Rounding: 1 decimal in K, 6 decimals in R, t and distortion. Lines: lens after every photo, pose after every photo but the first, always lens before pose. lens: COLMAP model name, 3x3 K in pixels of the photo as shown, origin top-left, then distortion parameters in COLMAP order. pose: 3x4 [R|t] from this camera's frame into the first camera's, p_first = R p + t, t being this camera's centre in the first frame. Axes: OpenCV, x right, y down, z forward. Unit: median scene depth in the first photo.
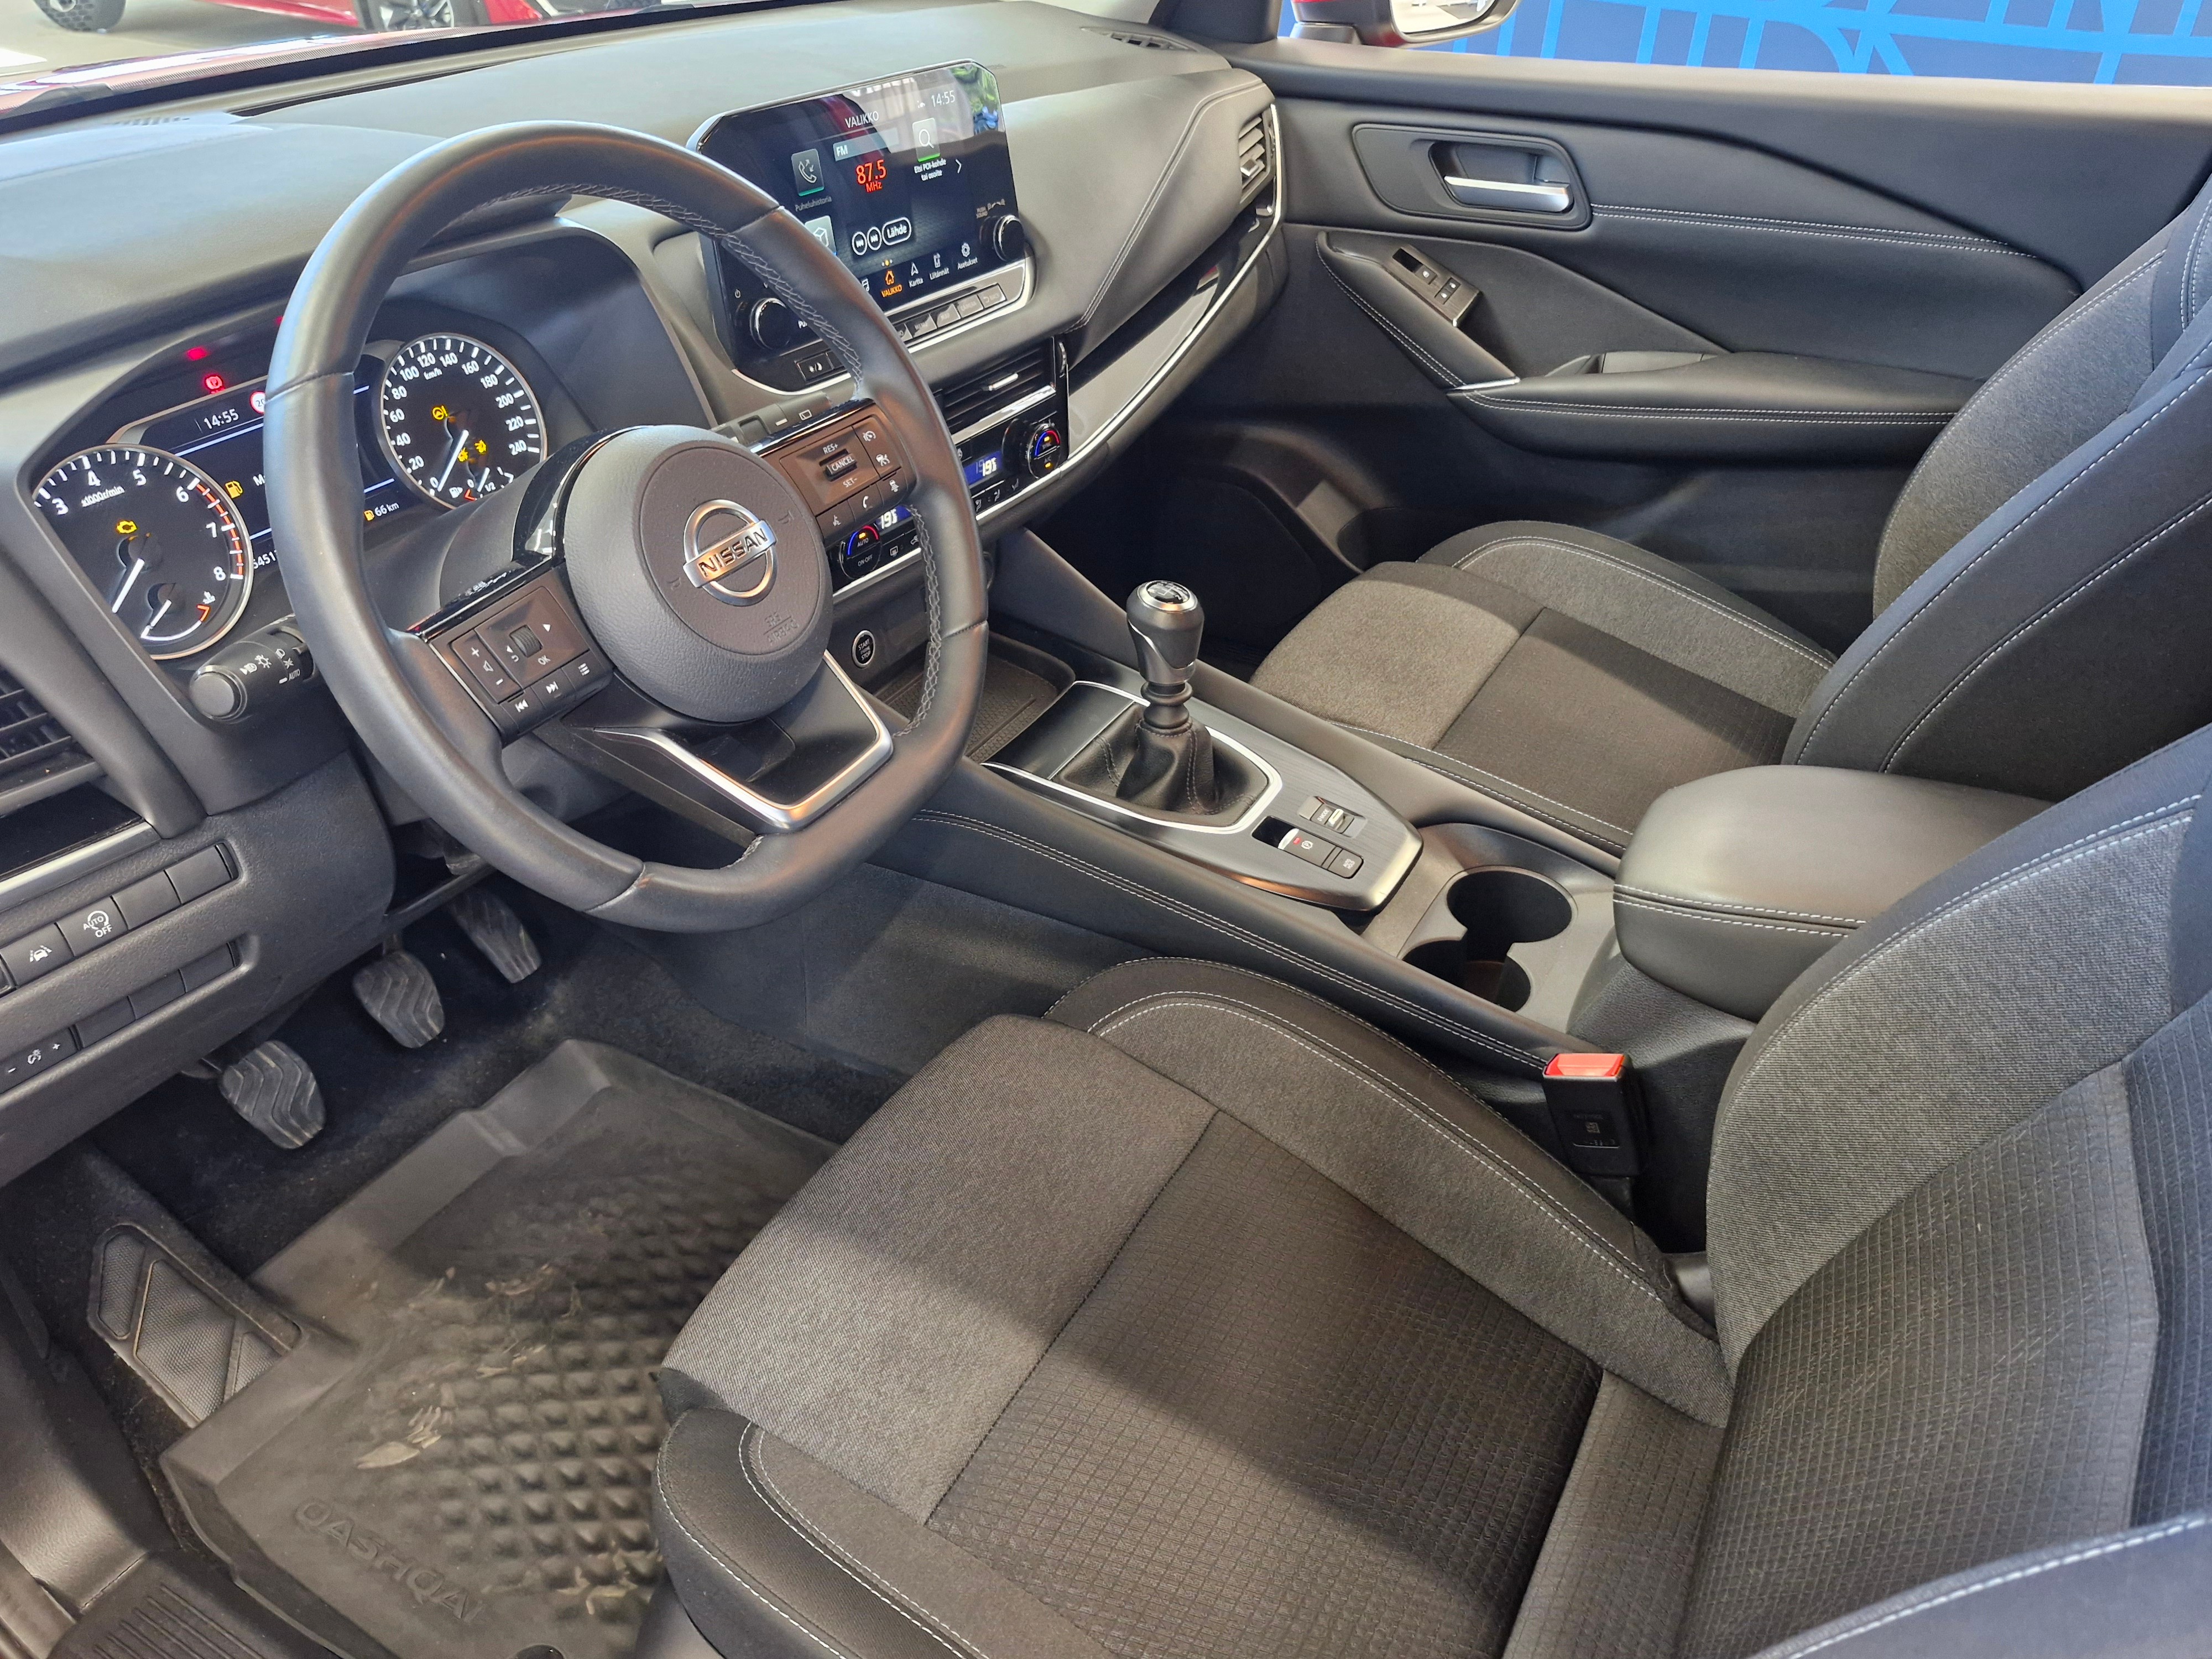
lens RADIAL K [[1622.0, 0, 1111.2], [0, 1622.0, 828.3], [0, 0, 1]] dist [0.086691, -0.123745]
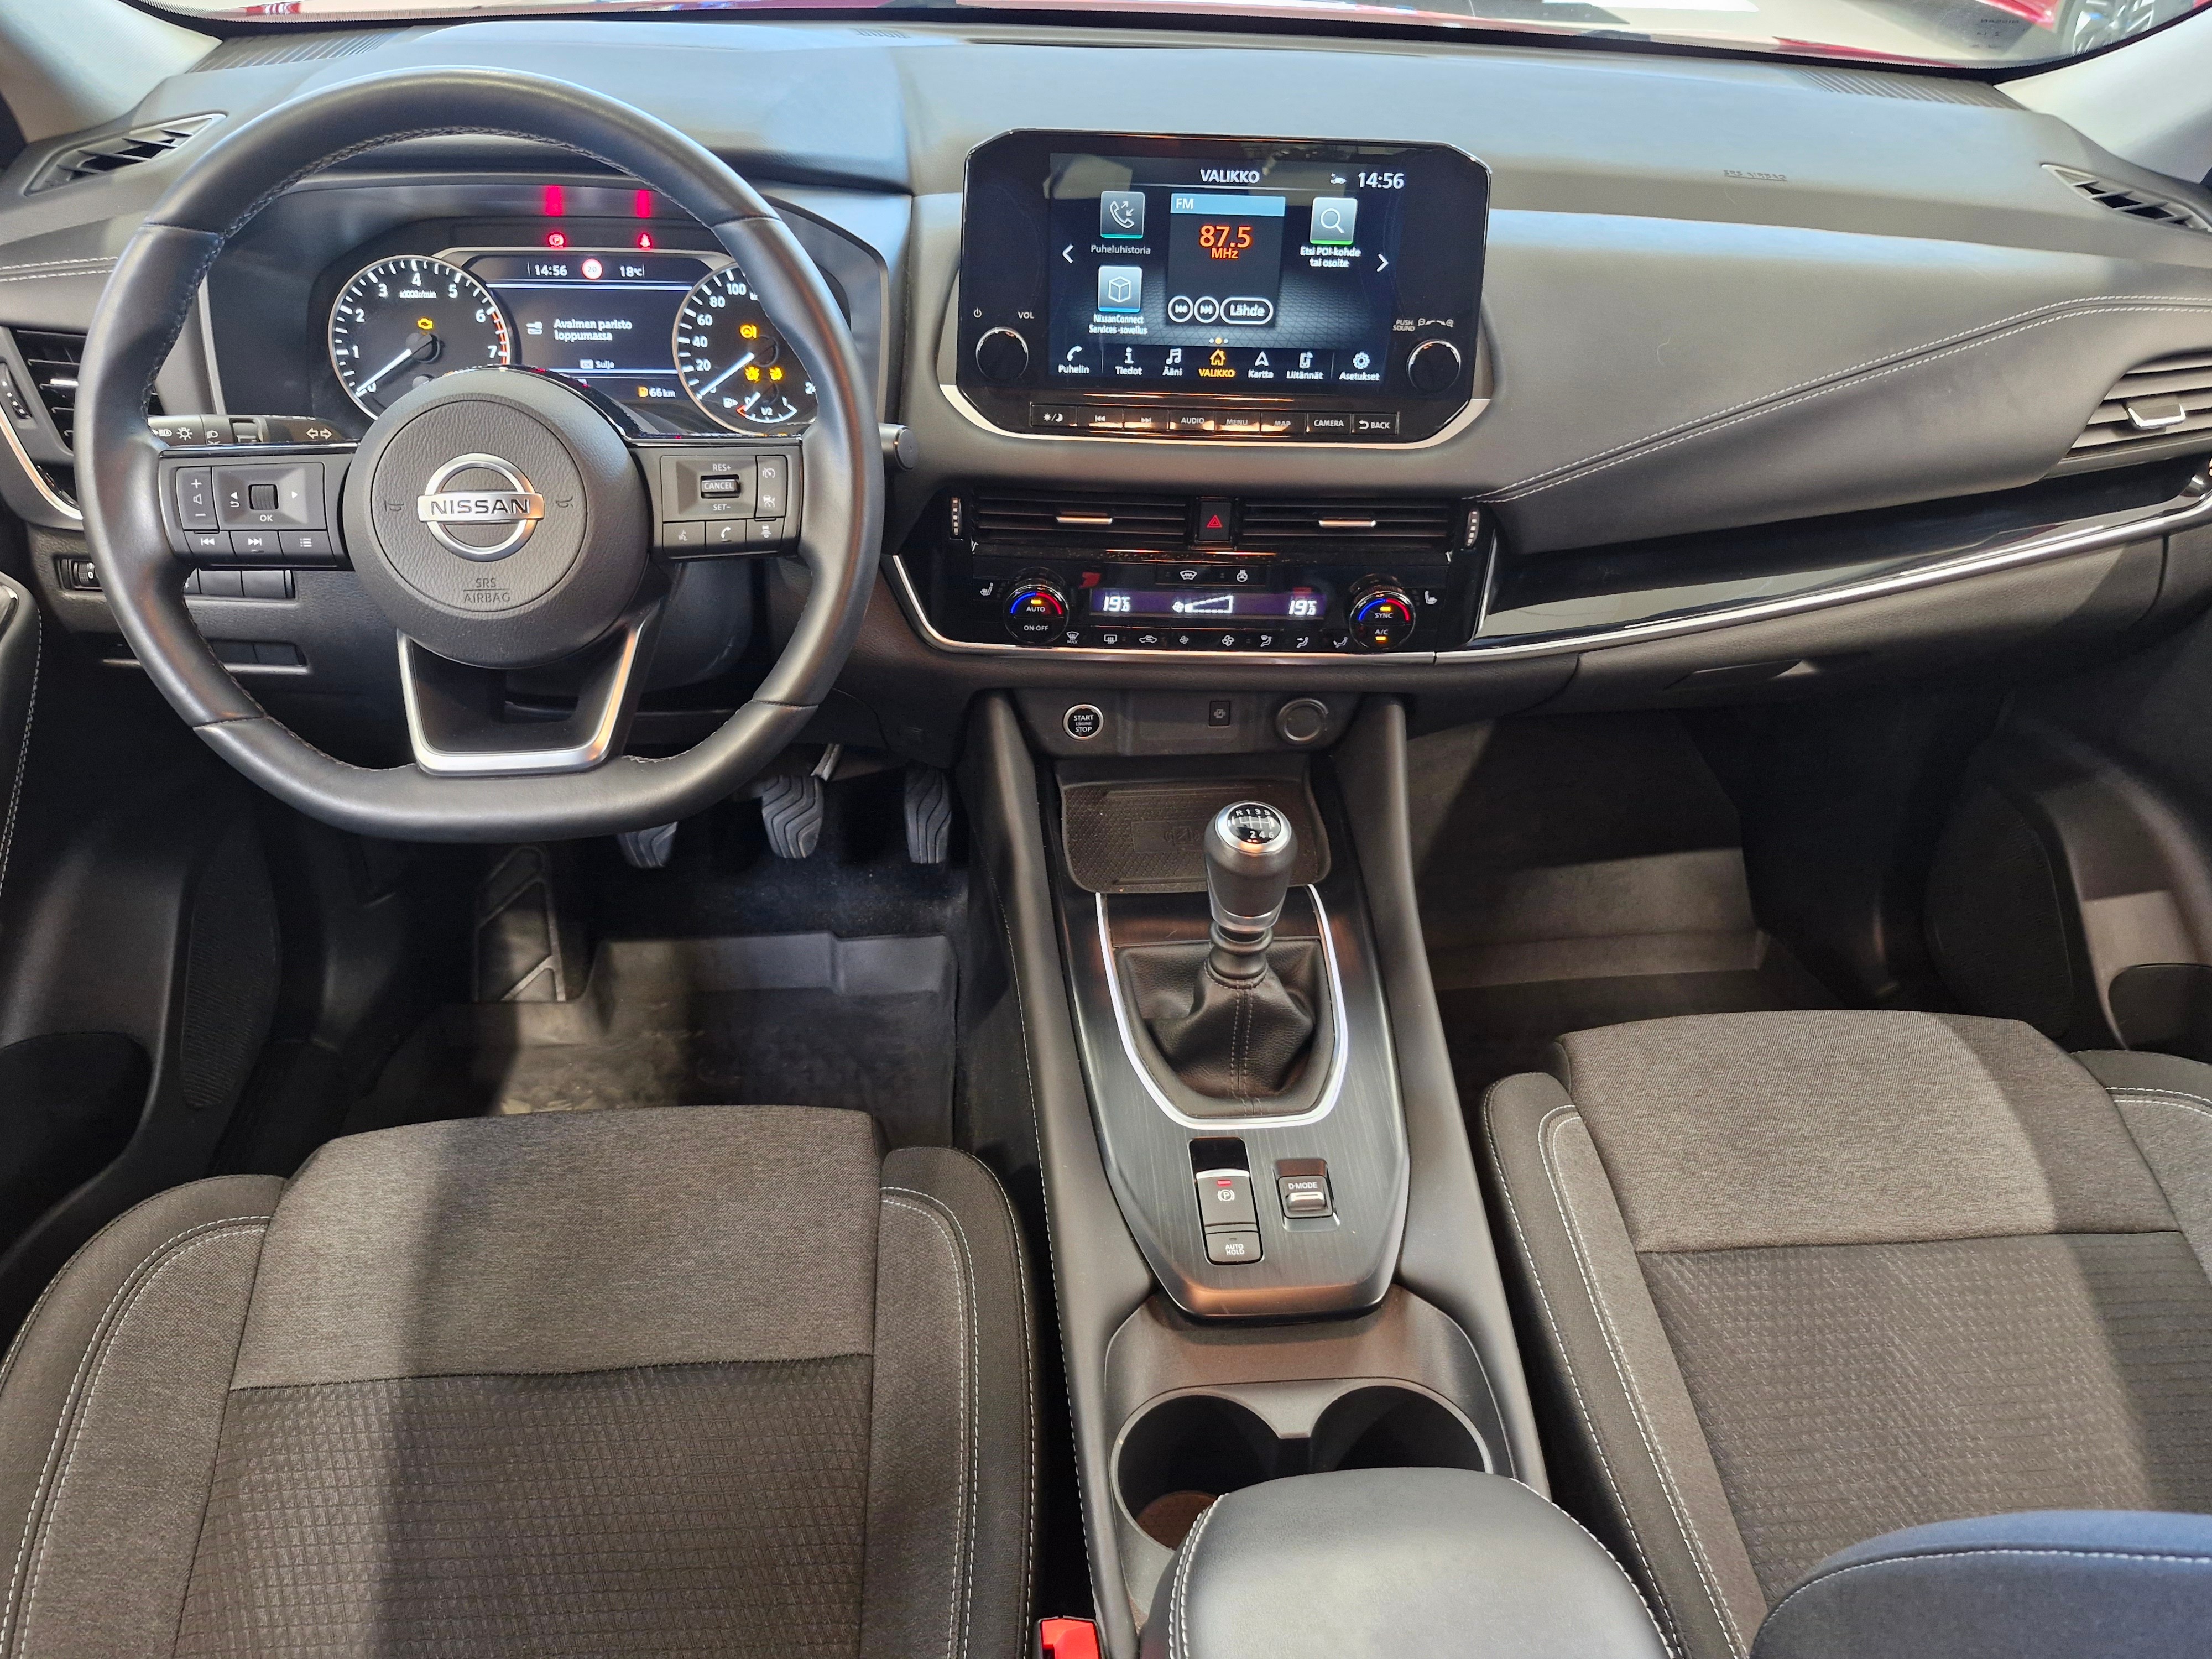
lens RADIAL K [[1622.0, 0, 1111.2], [0, 1622.0, 828.3], [0, 0, 1]] dist [0.086691, -0.123745]
pose [[0.564975, 0.496069, -0.659332, 0.540626], [-0.488404, 0.845118, 0.217341, -0.293281], [0.665029, 0.199228, 0.719753, 0.398773]]
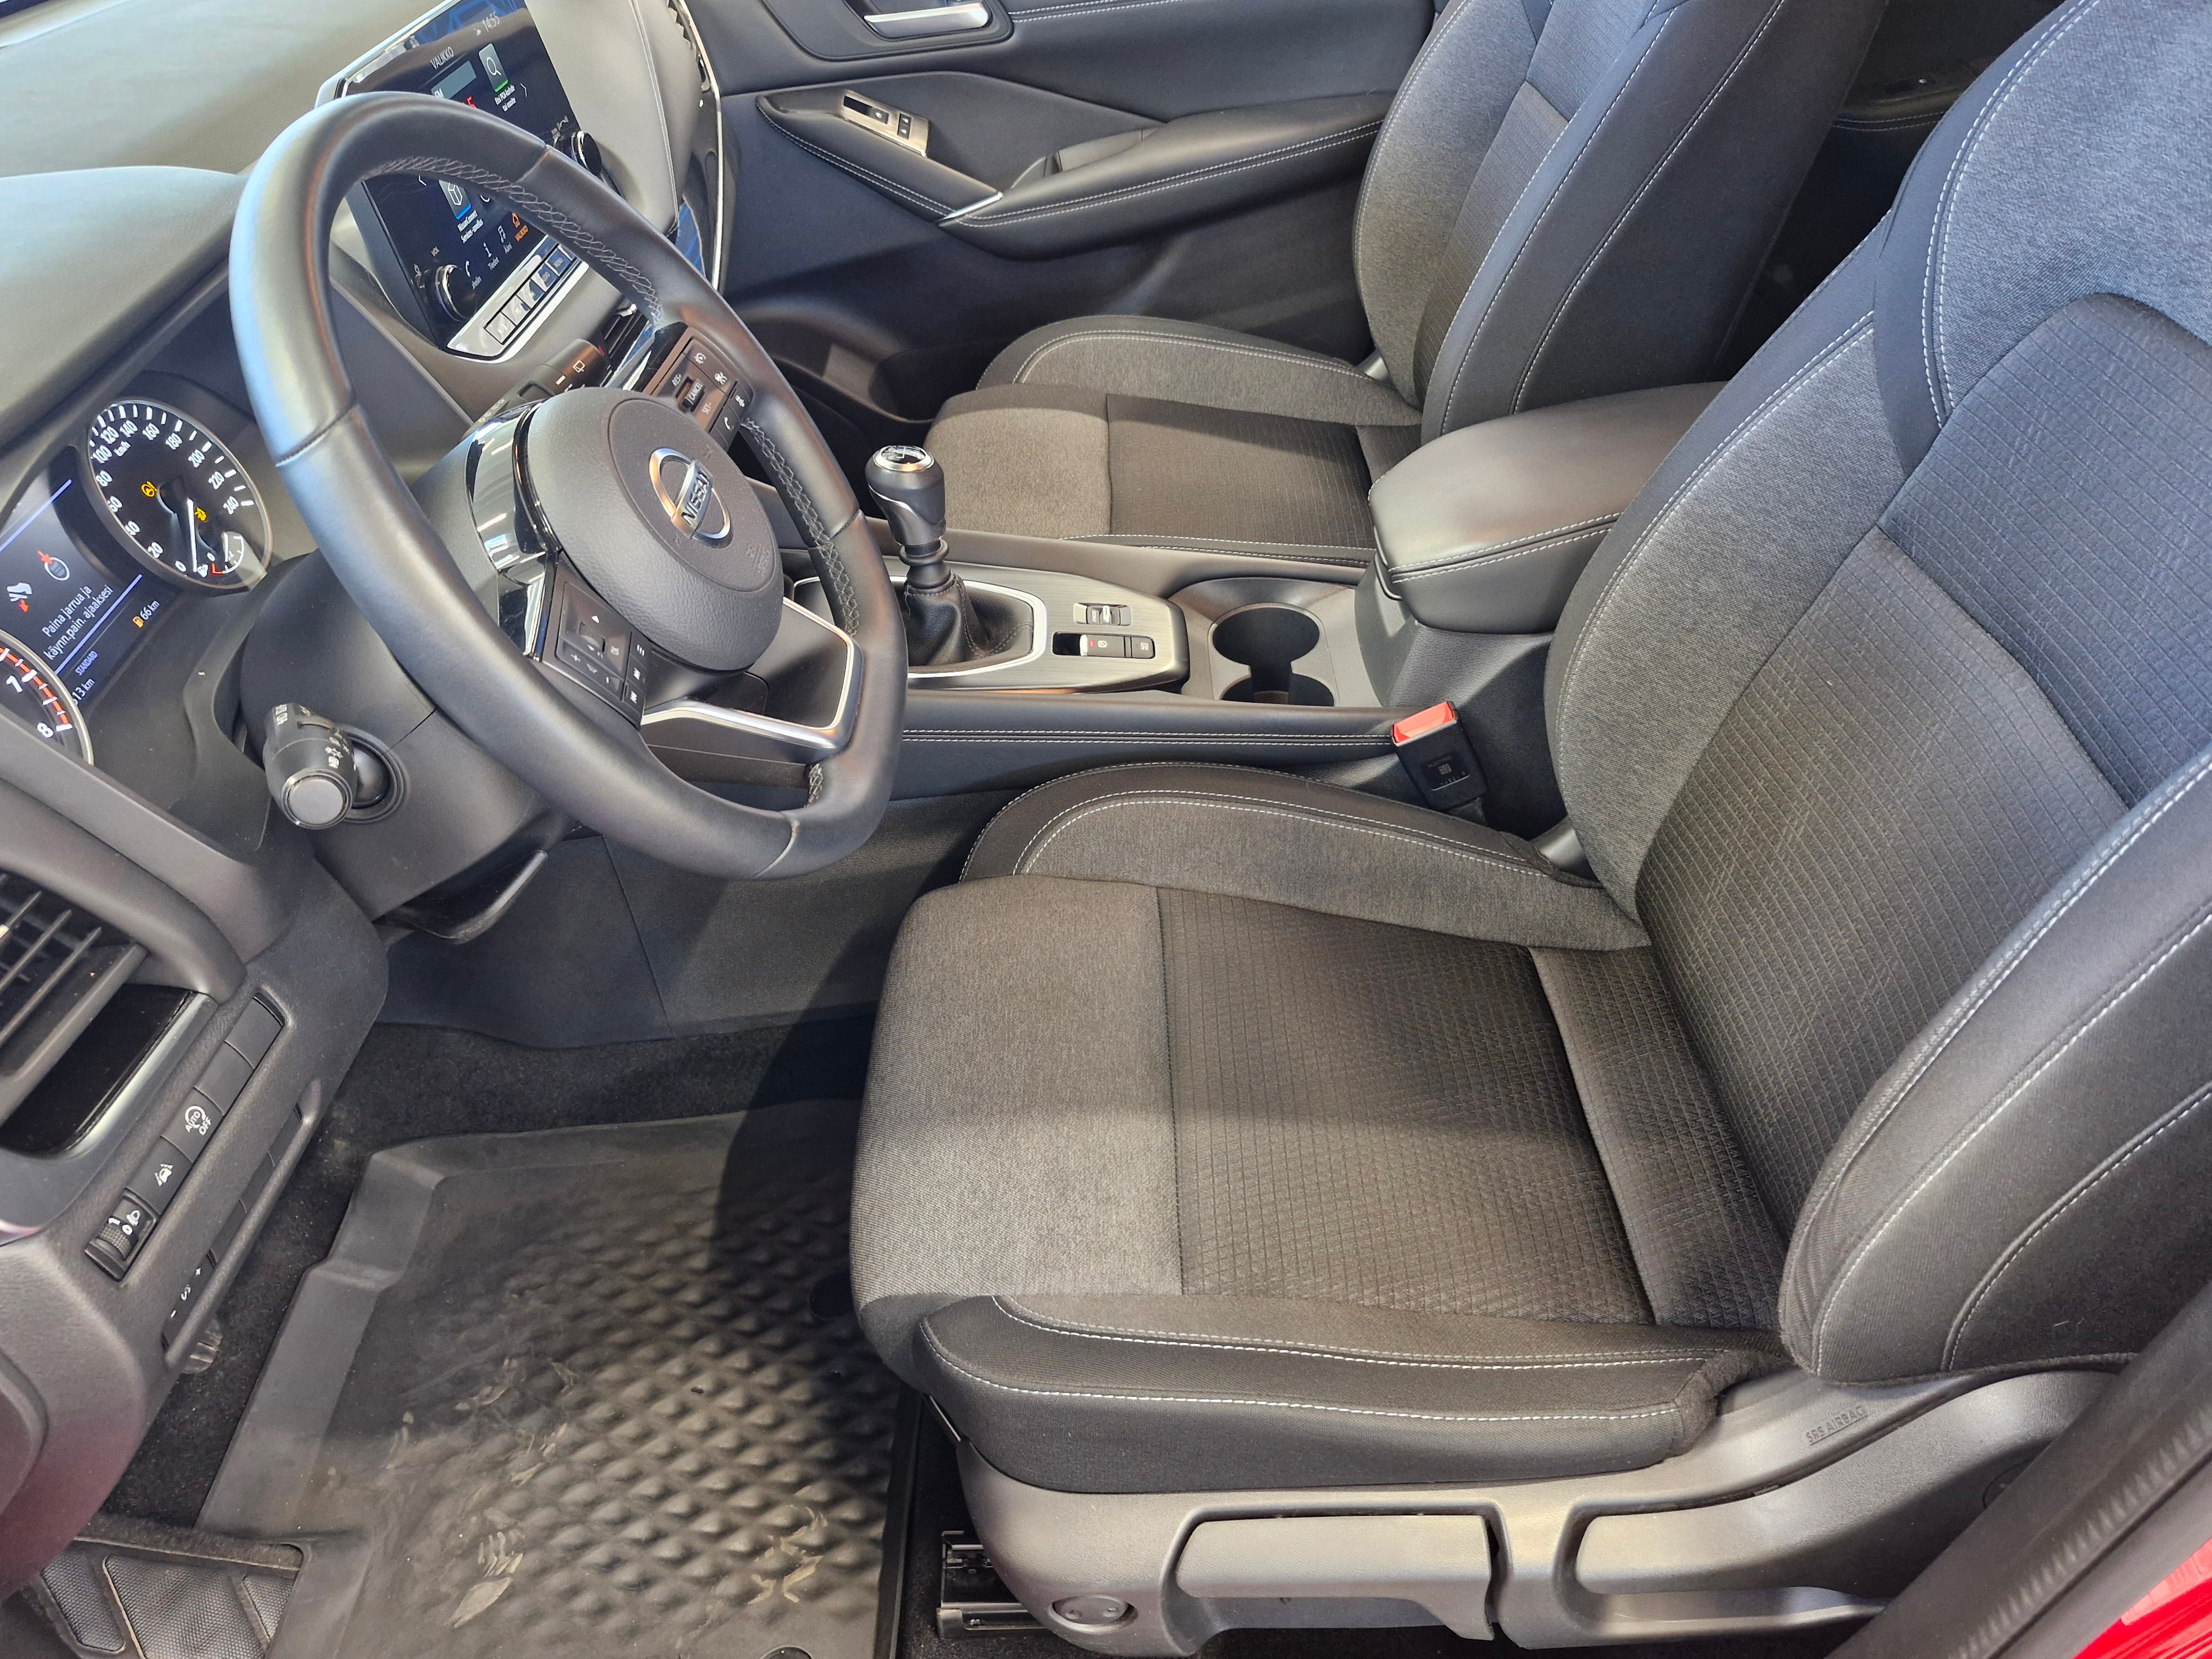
lens RADIAL K [[1601.8, 0, 1135.5], [0, 1601.8, 810.9], [0, 0, 1]] dist [0.084479, -0.108047]
pose [[0.856255, -0.380249, 0.349627, -0.293079], [0.356457, 0.924820, 0.132838, -0.021380], [-0.373854, 0.010884, 0.927424, 0.007627]]
